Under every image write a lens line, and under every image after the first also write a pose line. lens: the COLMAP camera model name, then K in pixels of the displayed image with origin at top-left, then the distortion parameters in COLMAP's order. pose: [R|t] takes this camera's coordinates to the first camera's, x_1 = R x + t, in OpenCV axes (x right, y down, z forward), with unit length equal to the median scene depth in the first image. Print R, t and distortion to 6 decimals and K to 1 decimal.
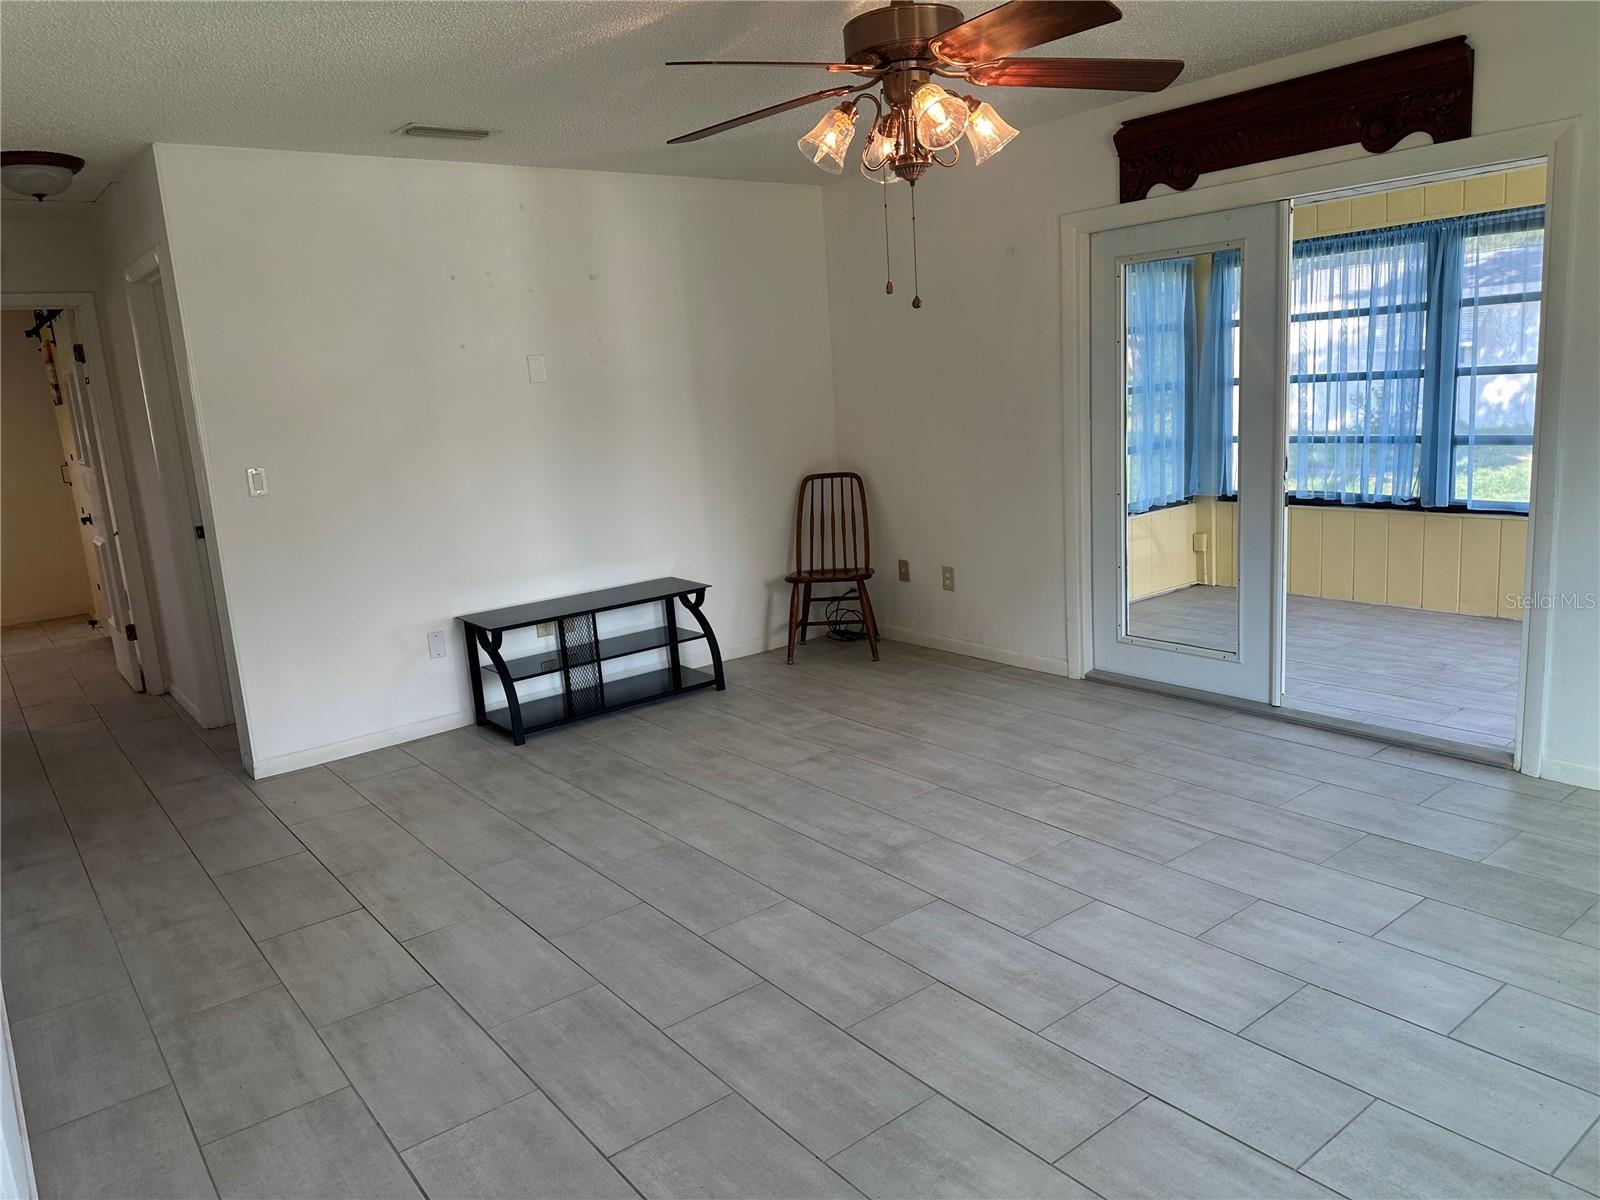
lens RADIAL K [[1116.3, 0, 800.0], [0, 1116.3, 600.0], [0, 0, 1]] dist [0.091566, -0.141490]
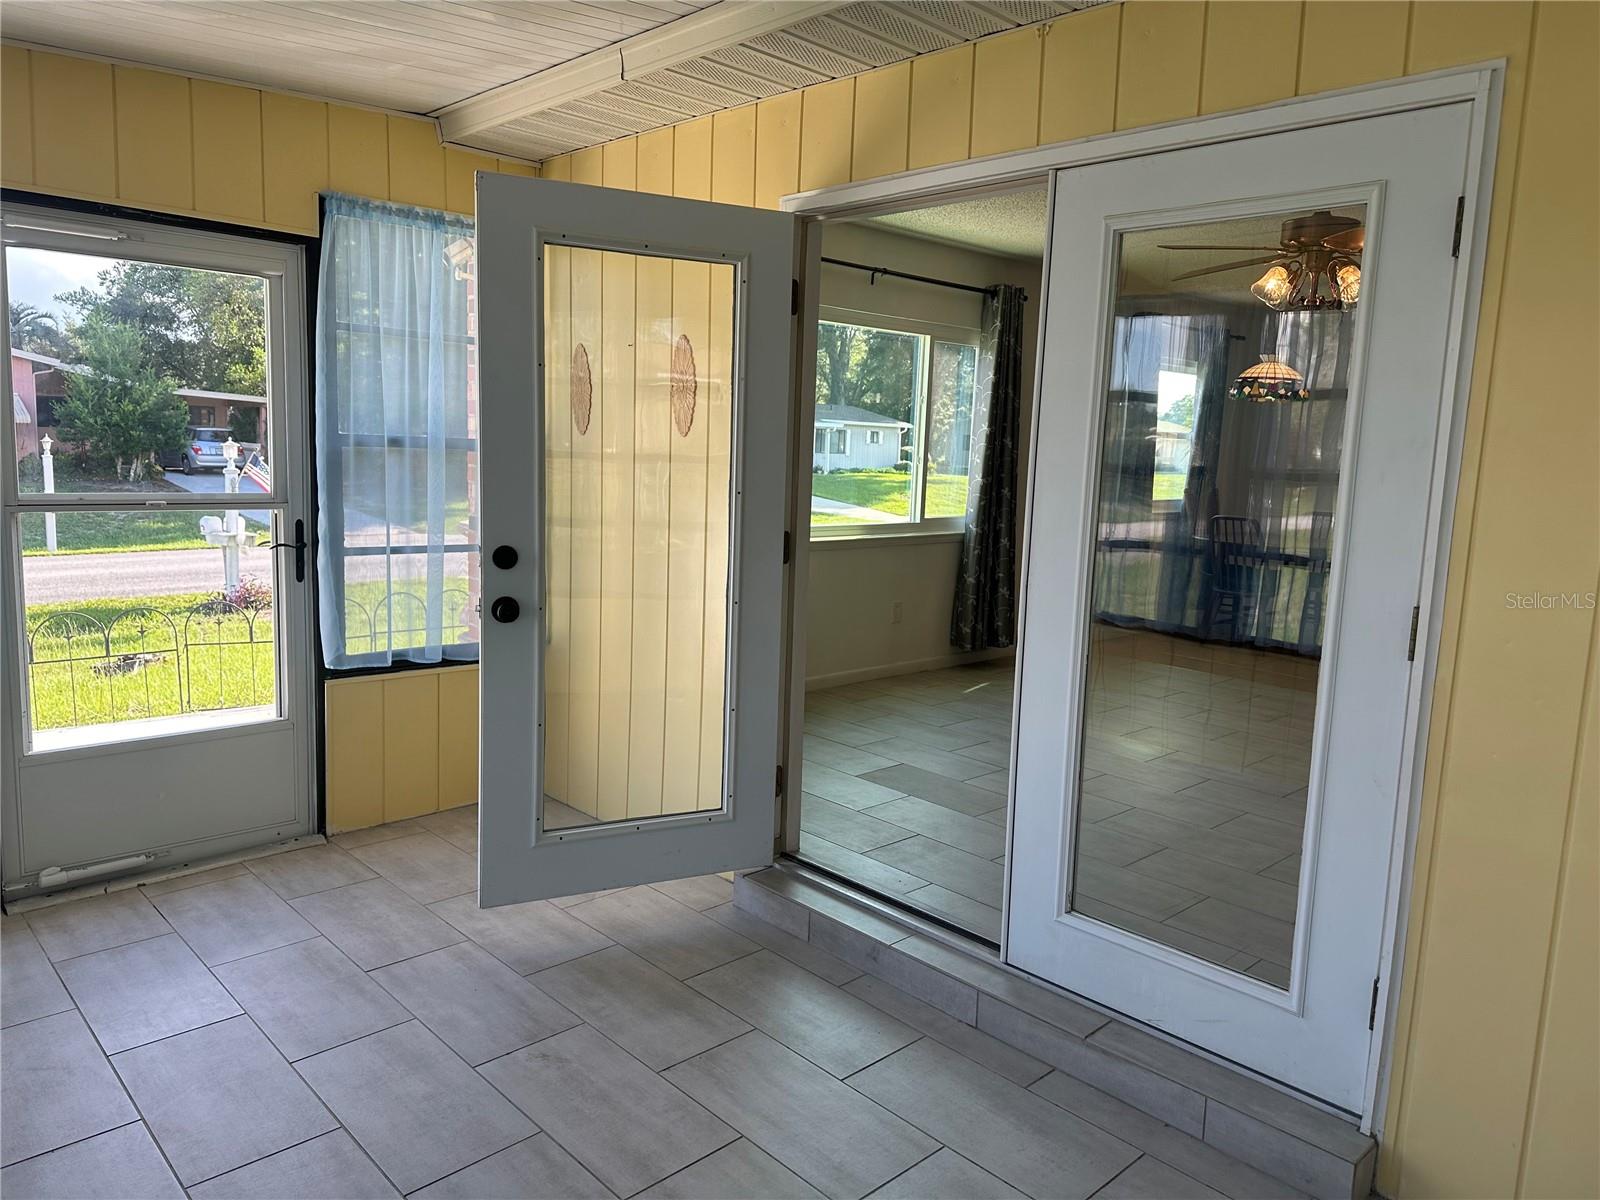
lens RADIAL K [[1116.3, 0, 800.0], [0, 1116.3, 600.0], [0, 0, 1]] dist [0.091566, -0.141490]
pose [[-0.993572, 0.044467, -0.104105, 0.737150], [0.006613, 0.940853, 0.338750, -0.386088], [0.113011, 0.335883, -0.935099, 1.862878]]
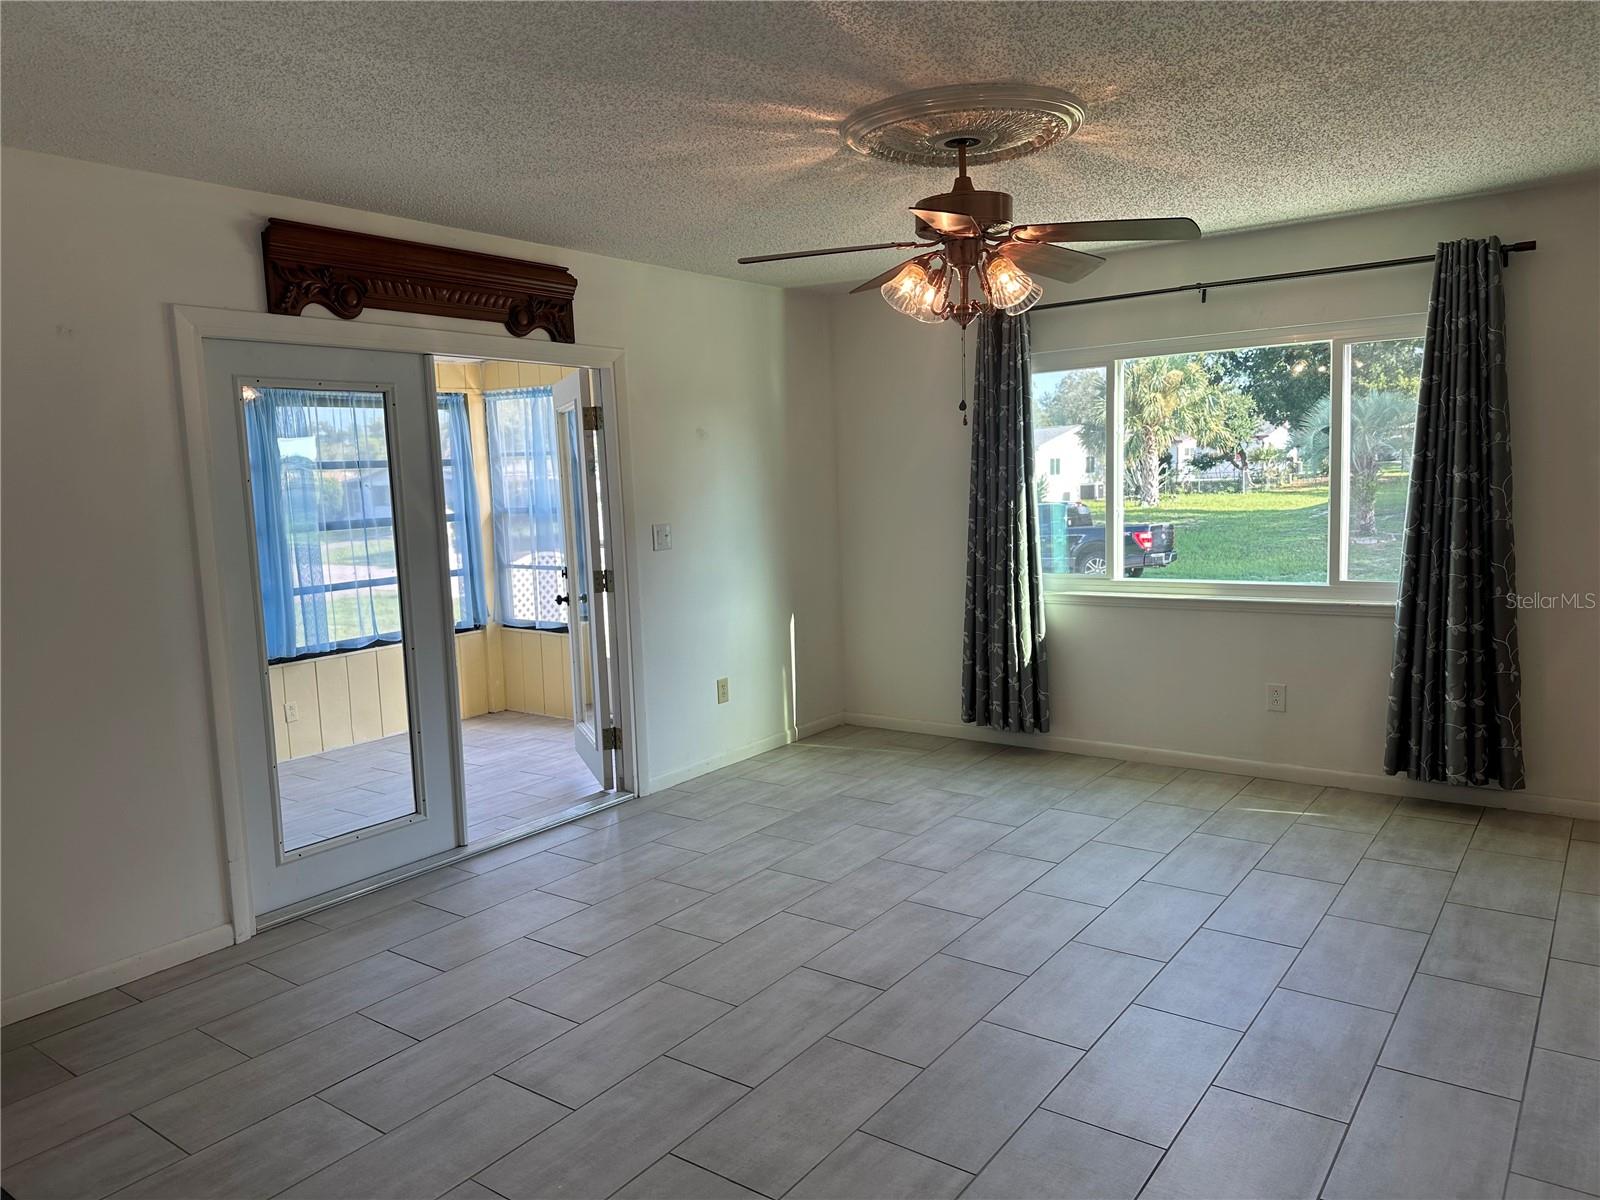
lens RADIAL K [[1116.3, 0, 800.0], [0, 1116.3, 600.0], [0, 0, 1]] dist [0.091566, -0.141490]
pose [[-0.272532, -0.031676, 0.961625, -0.752501], [0.243570, 0.964630, 0.100805, -0.176525], [-0.930806, 0.261696, -0.255177, 1.127781]]
